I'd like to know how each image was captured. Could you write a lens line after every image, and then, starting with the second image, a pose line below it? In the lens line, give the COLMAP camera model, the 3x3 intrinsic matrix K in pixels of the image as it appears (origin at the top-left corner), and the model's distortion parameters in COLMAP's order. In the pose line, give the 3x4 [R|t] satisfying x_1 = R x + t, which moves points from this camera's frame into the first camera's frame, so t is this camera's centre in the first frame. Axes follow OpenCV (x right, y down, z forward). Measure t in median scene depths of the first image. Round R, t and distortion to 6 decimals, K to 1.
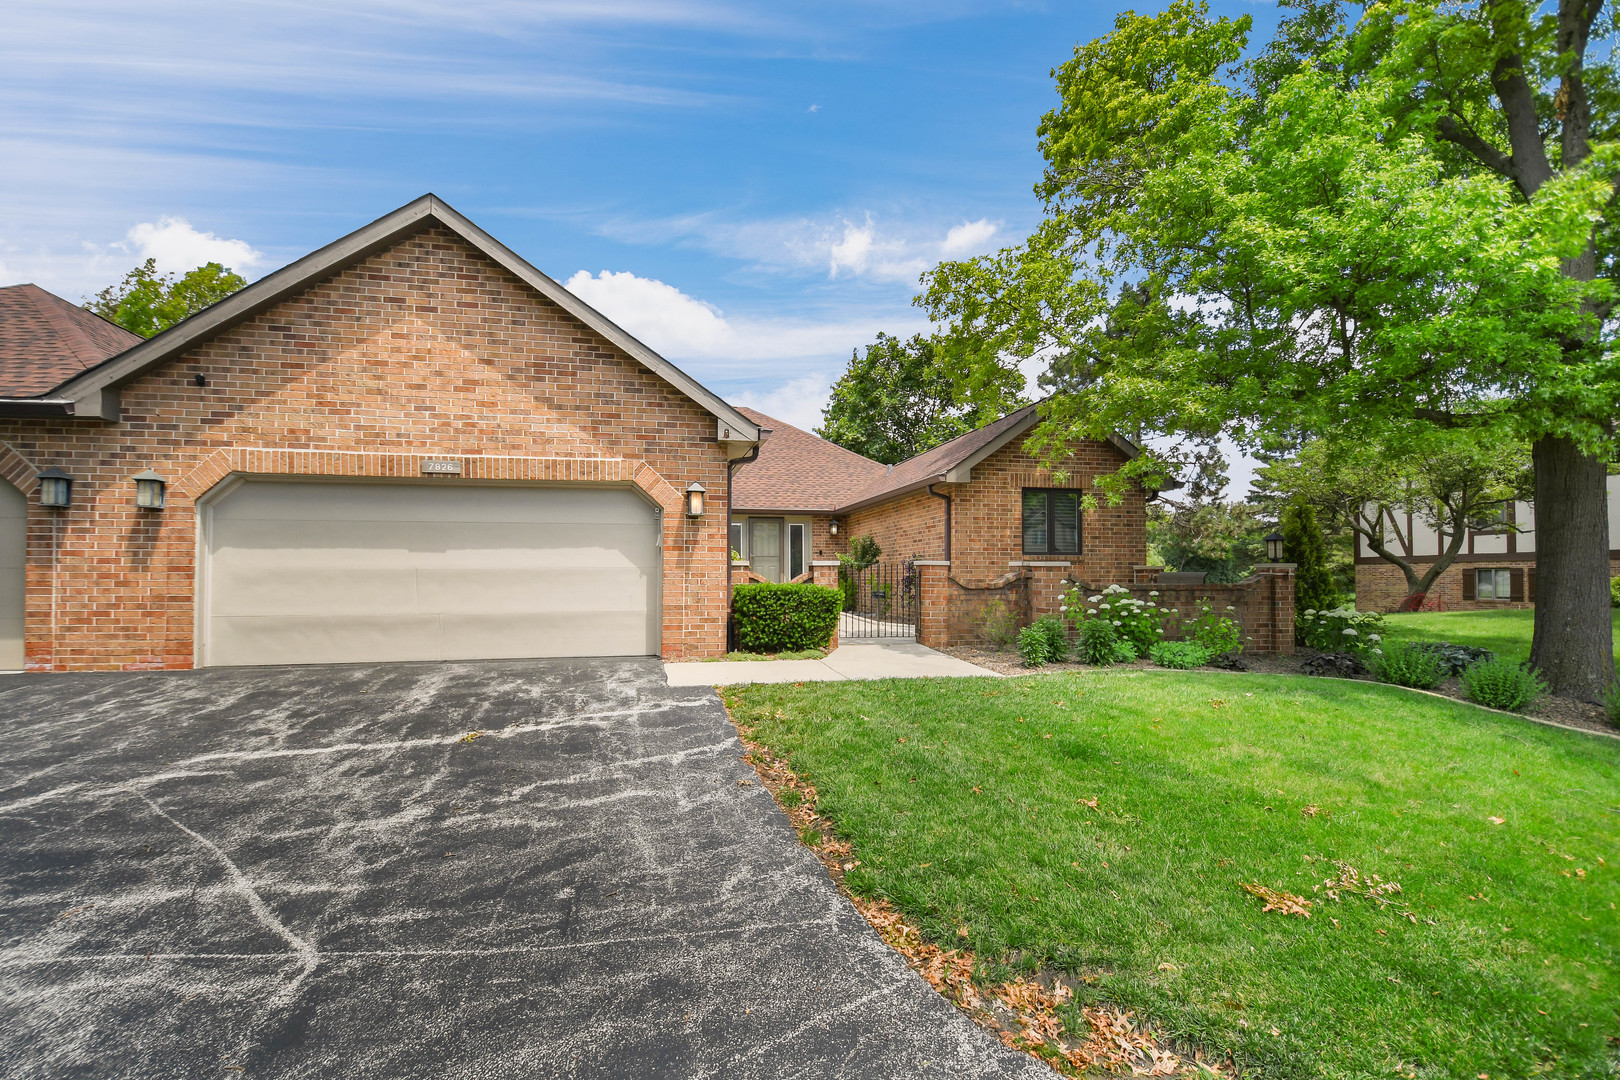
lens RADIAL K [[715.1, 0, 794.8], [0, 715.1, 558.3], [0, 0, 1]] dist [0.014953, -0.022692]
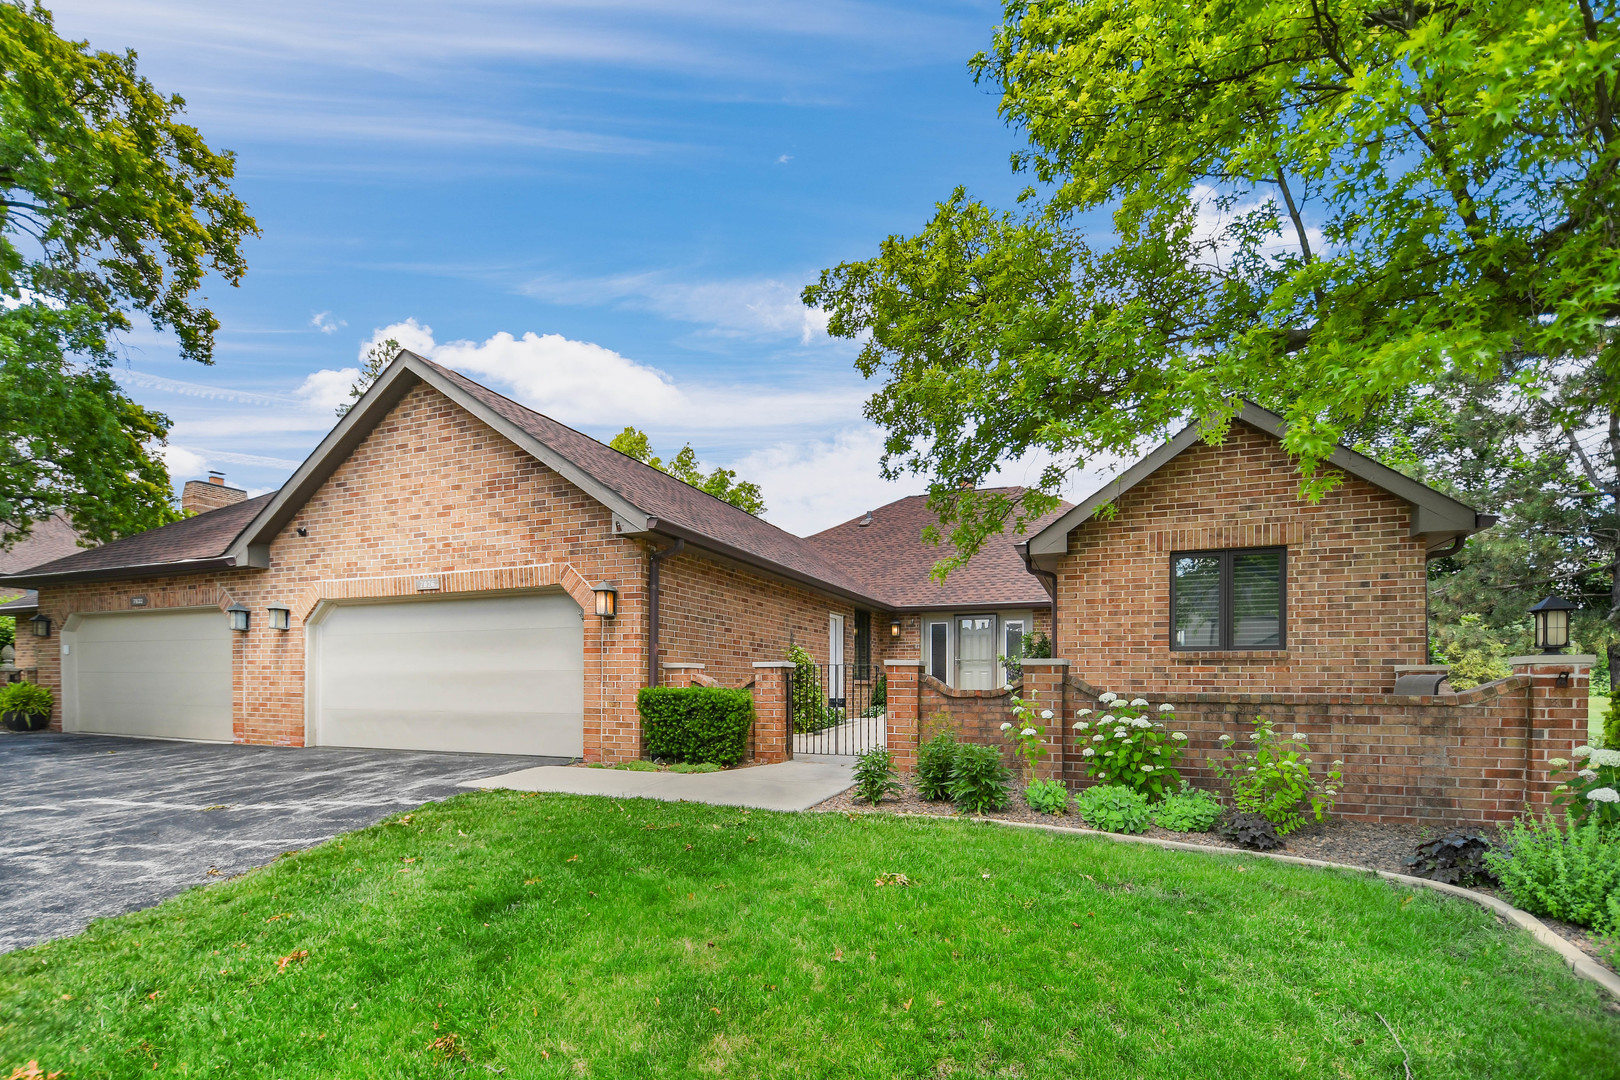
lens RADIAL K [[766.4, 0, 808.7], [0, 766.4, 686.3], [0, 0, 1]] dist [-0.000471, -0.000580]
pose [[0.823996, 0.005127, -0.566572, 0.704420], [0.009142, 0.999709, 0.022343, 0.015178], [0.566521, -0.023591, 0.823709, 0.318468]]
